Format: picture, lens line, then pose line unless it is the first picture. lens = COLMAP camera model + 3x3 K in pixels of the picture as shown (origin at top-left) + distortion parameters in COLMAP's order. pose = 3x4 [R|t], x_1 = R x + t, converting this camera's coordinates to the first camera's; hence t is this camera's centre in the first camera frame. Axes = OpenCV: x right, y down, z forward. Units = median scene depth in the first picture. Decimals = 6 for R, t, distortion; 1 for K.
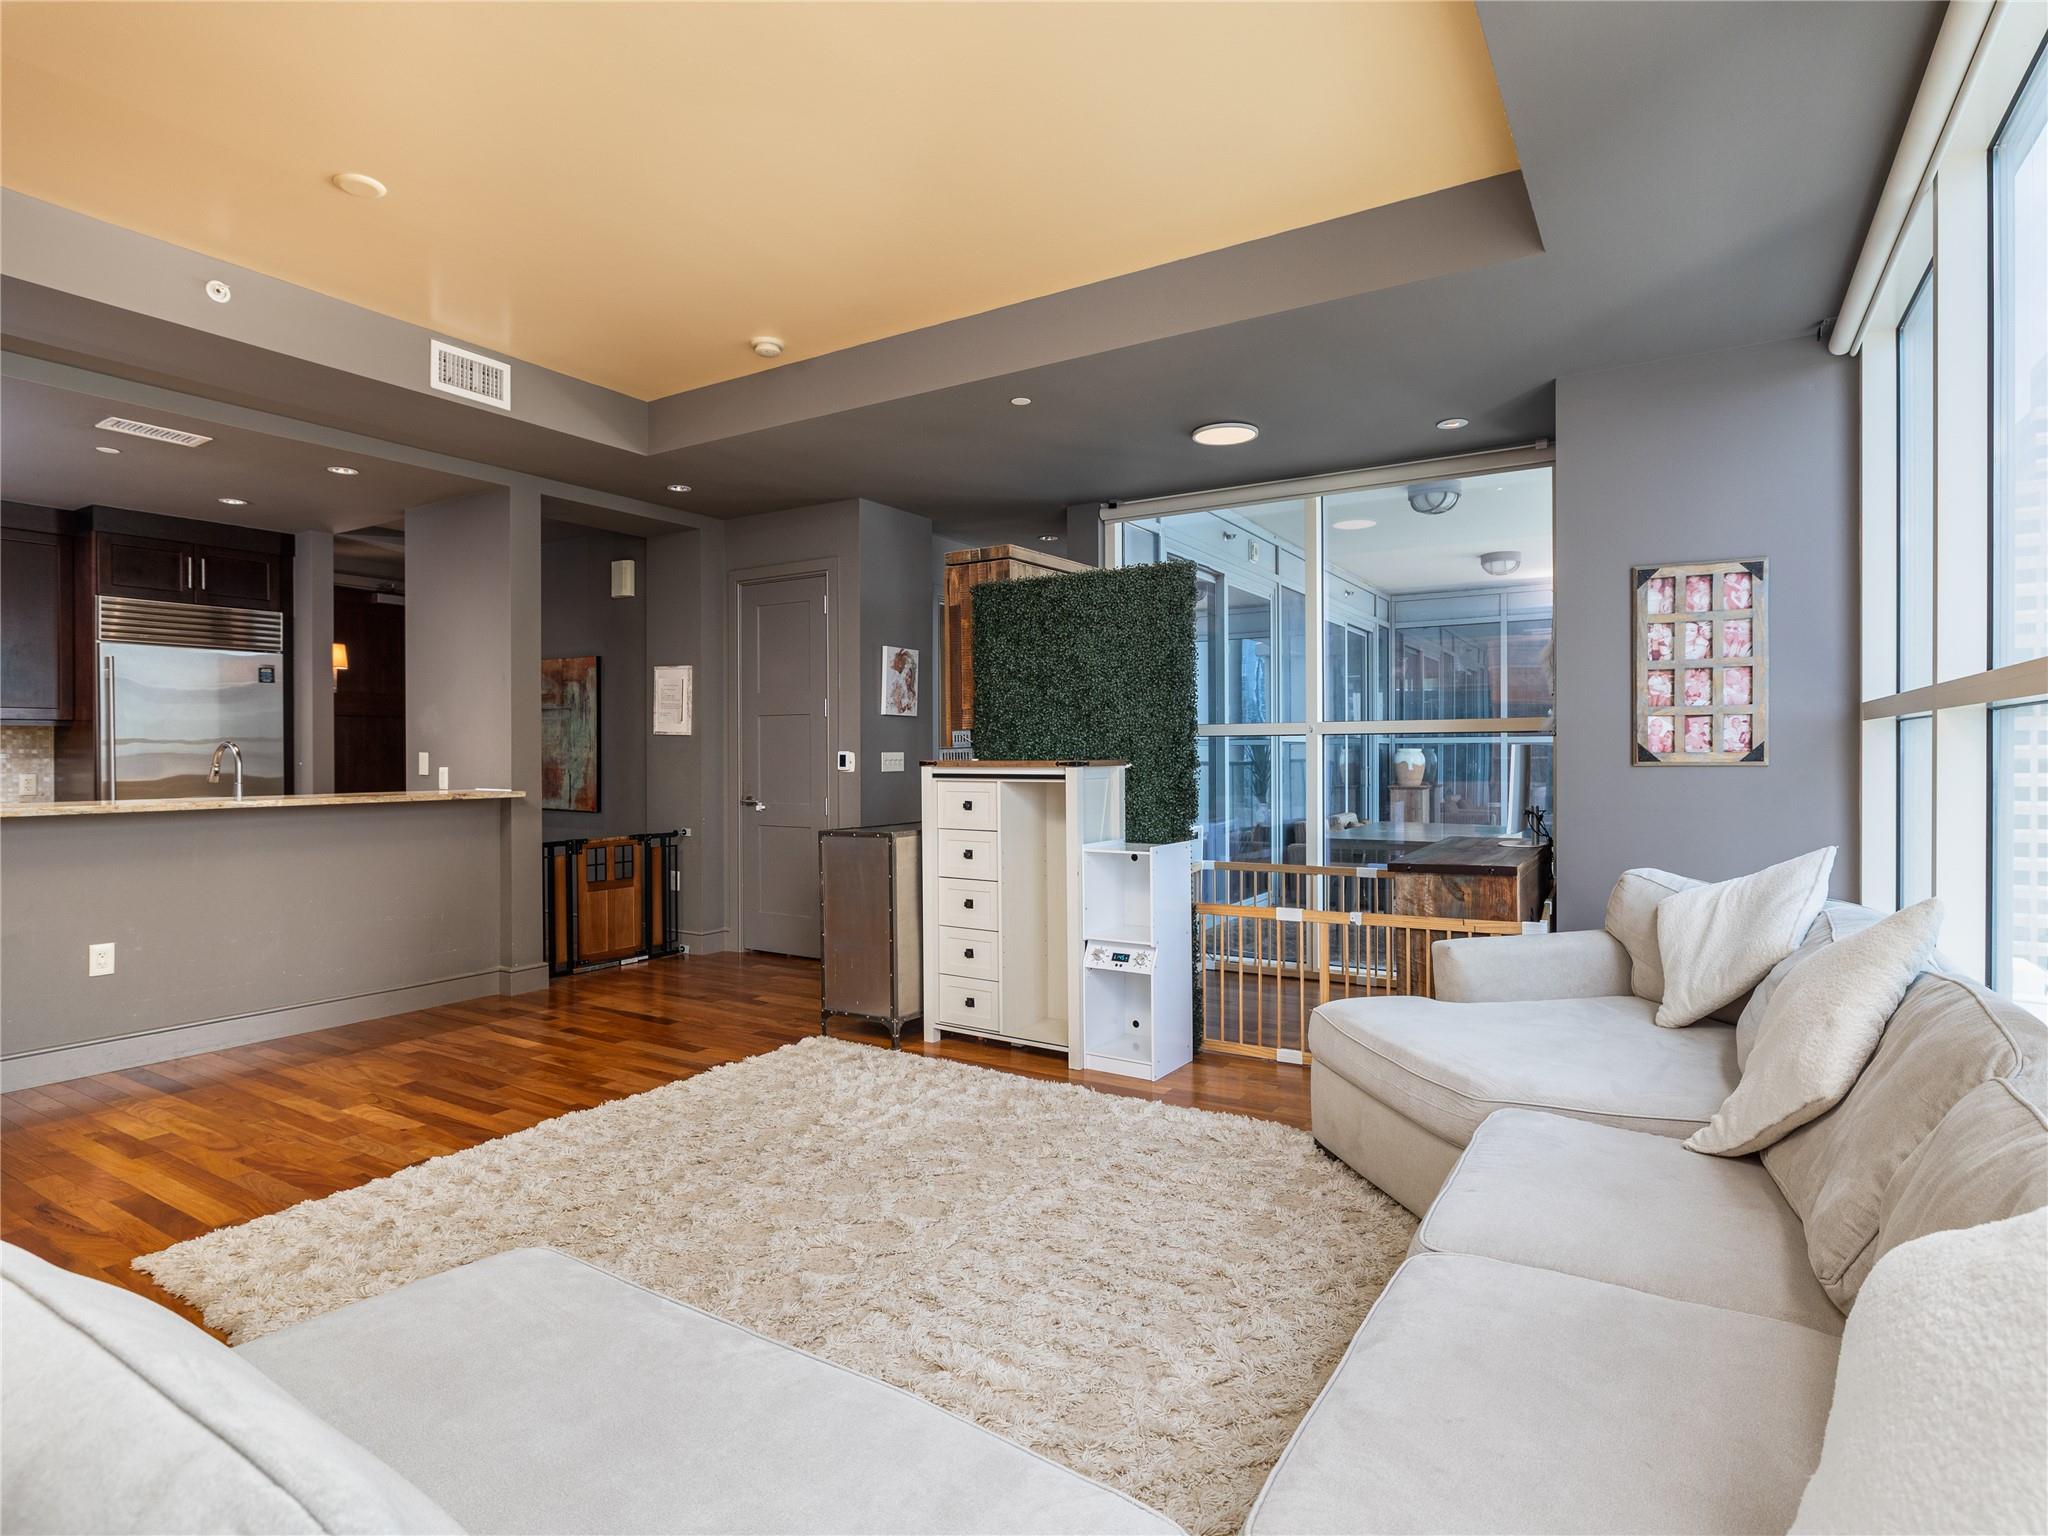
lens RADIAL K [[1058.6, 0, 1021.5], [0, 1058.6, 761.6], [0, 0, 1]] dist [-0.000375, -0.000012]
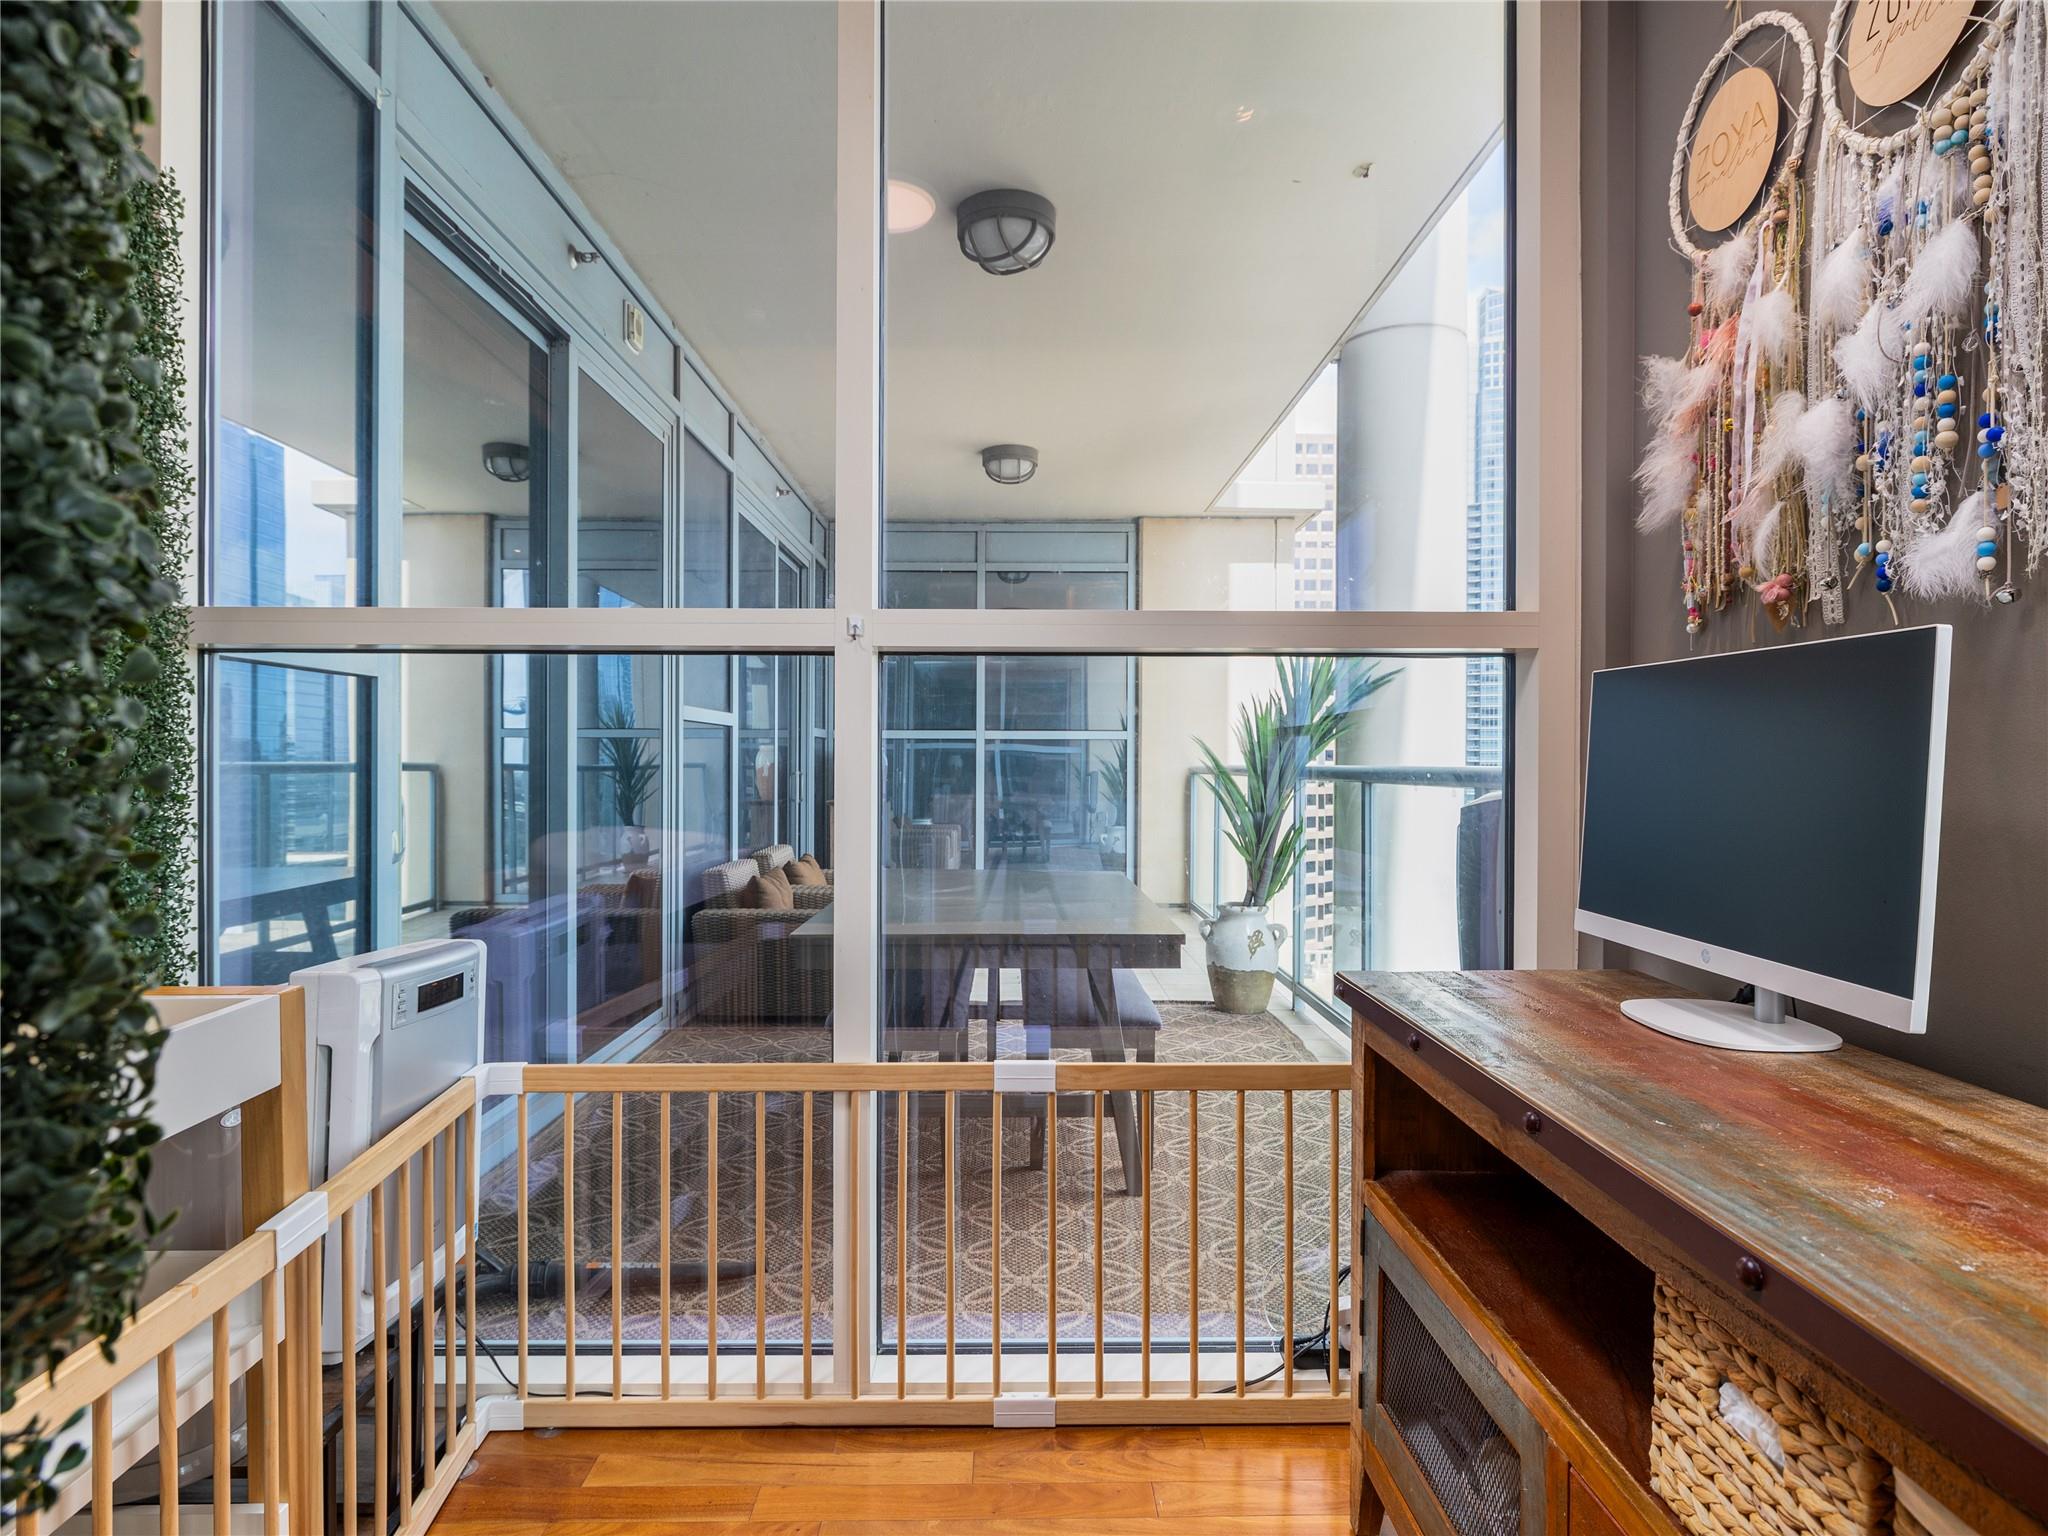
lens RADIAL K [[1140.9, 0, 1024.0], [0, 1140.9, 768.0], [0, 0, 1]] dist [-0.002067, -0.000243]
pose [[0.843171, 0.006886, 0.537602, 0.082739], [-0.004532, 0.999973, -0.005701, 0.007095], [-0.537627, 0.002370, 0.843179, 0.423171]]
